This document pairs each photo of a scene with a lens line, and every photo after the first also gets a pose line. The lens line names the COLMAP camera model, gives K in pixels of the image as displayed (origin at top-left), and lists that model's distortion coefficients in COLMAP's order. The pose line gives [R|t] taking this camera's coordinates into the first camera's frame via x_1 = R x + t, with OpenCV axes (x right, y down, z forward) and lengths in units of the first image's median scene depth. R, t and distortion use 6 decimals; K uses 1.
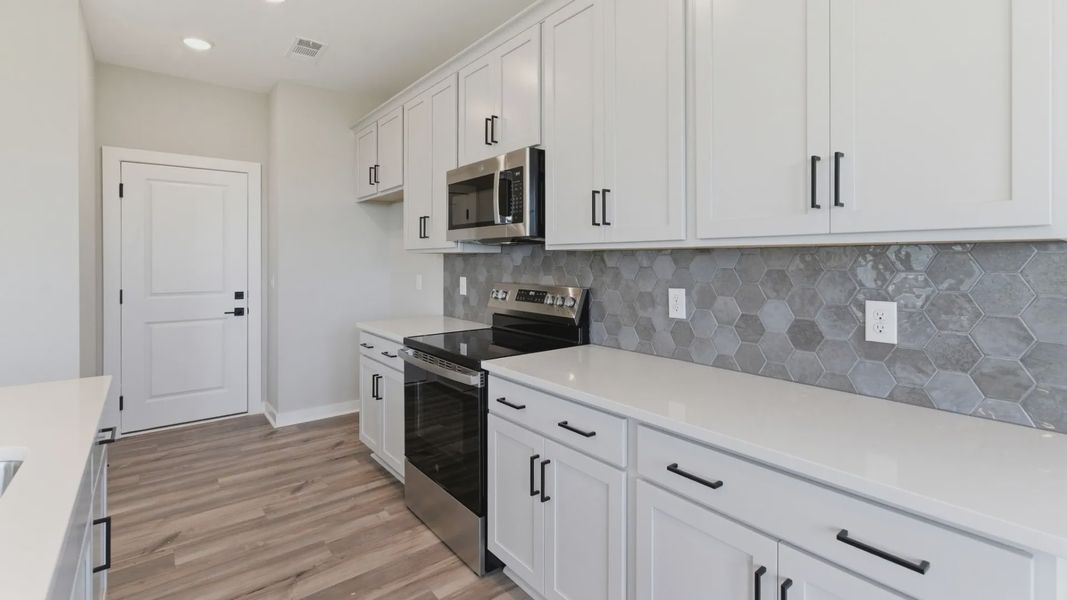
lens RADIAL K [[475.7, 0, 531.4], [0, 475.7, 261.9], [0, 0, 1]] dist [0.001256, 0.000064]
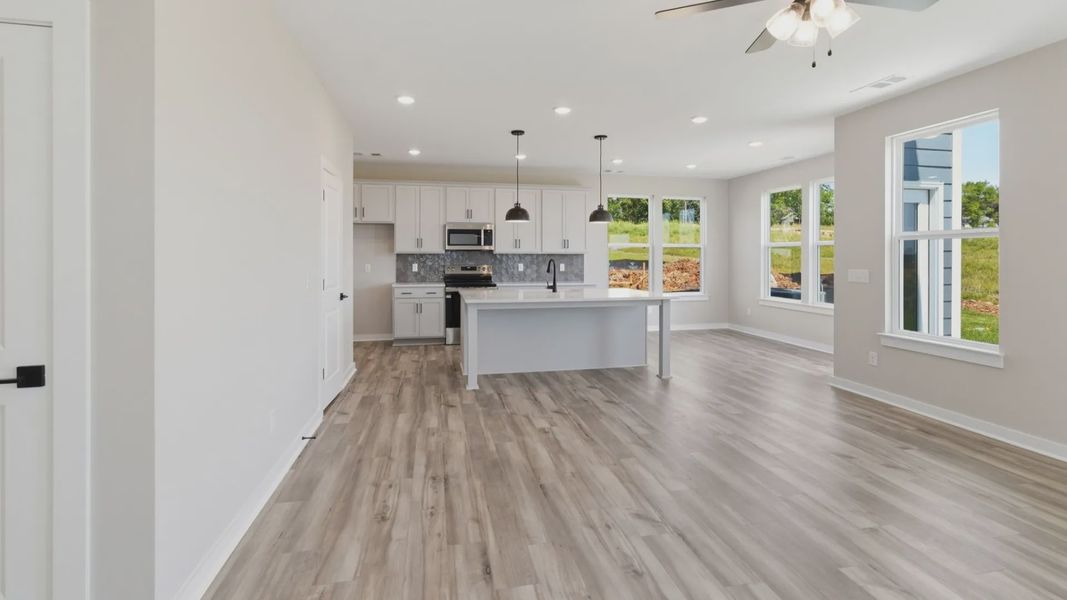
lens RADIAL K [[472.7, 0, 536.0], [0, 472.7, 257.1], [0, 0, 1]] dist [-0.001762, 0.000039]
pose [[0.445363, -0.000213, 0.895350, -2.503437], [0.001861, 0.999998, -0.000688, 0.003480], [-0.895348, 0.001973, 0.445362, -0.698866]]
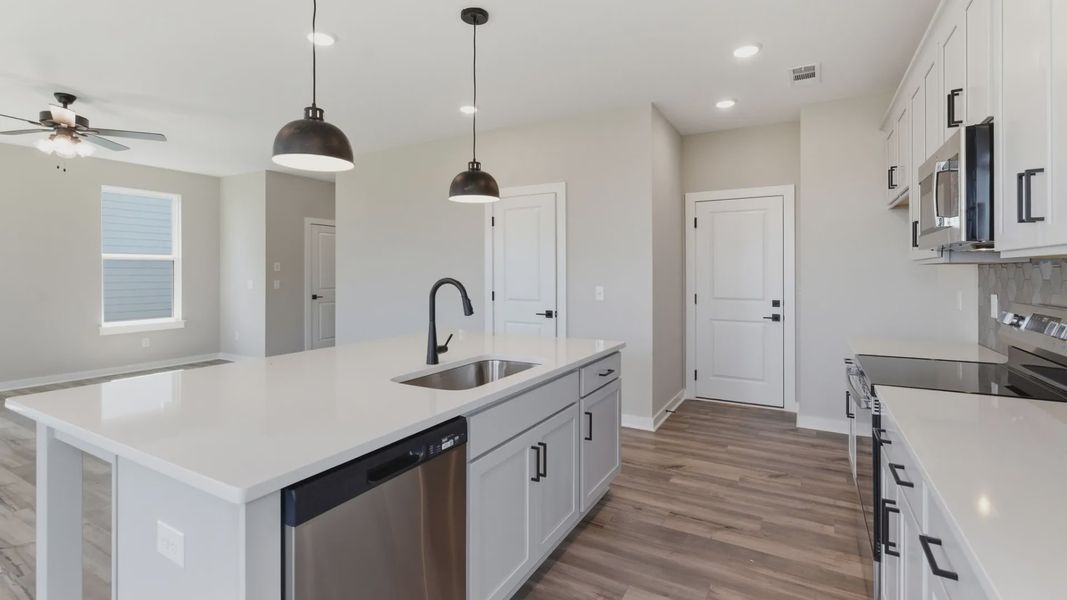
lens RADIAL K [[471.6, 0, 532.6], [0, 471.6, 276.8], [0, 0, 1]] dist [-0.000111, 0.000177]
pose [[0.373992, 0.006749, -0.927408, 0.356989], [-0.001657, 0.999977, 0.006609, -0.000399], [0.927431, -0.000935, 0.373994, 0.056186]]
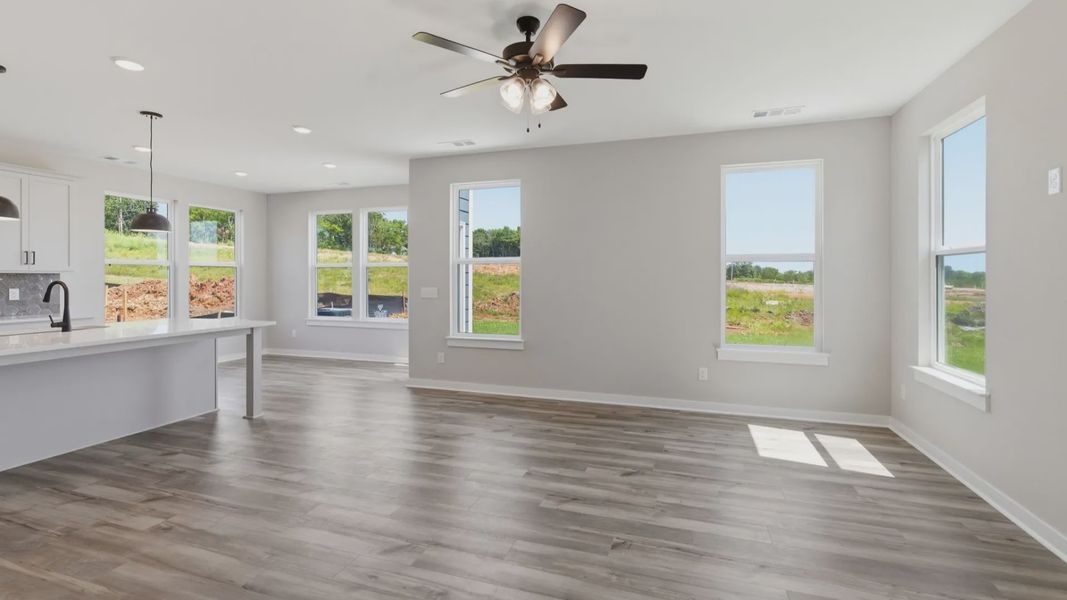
lens RADIAL K [[471.6, 0, 532.6], [0, 471.6, 276.8], [0, 0, 1]] dist [-0.000111, 0.000177]
pose [[-0.541842, 0.001348, 0.840480, -2.464183], [0.003766, 0.999993, 0.000824, 0.002615], [-0.840472, 0.003612, -0.541843, -0.208328]]
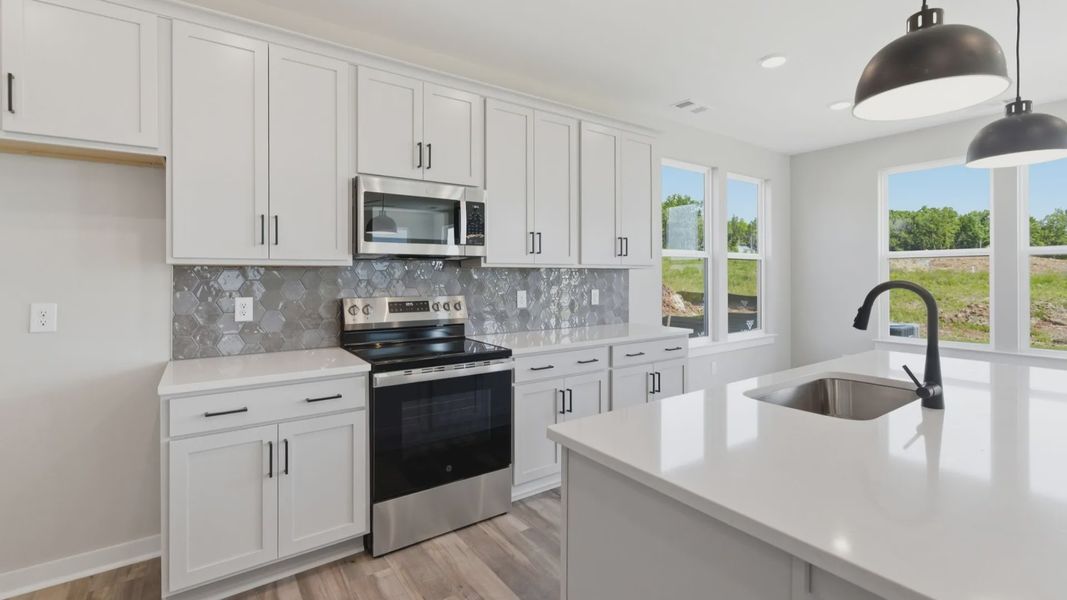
lens RADIAL K [[471.6, 0, 532.6], [0, 471.6, 276.8], [0, 0, 1]] dist [-0.000111, 0.000177]
pose [[0.064001, -0.001255, 0.997949, -1.098444], [0.005166, 0.999986, 0.000926, 0.003039], [-0.997936, 0.005097, 0.064007, 0.658195]]
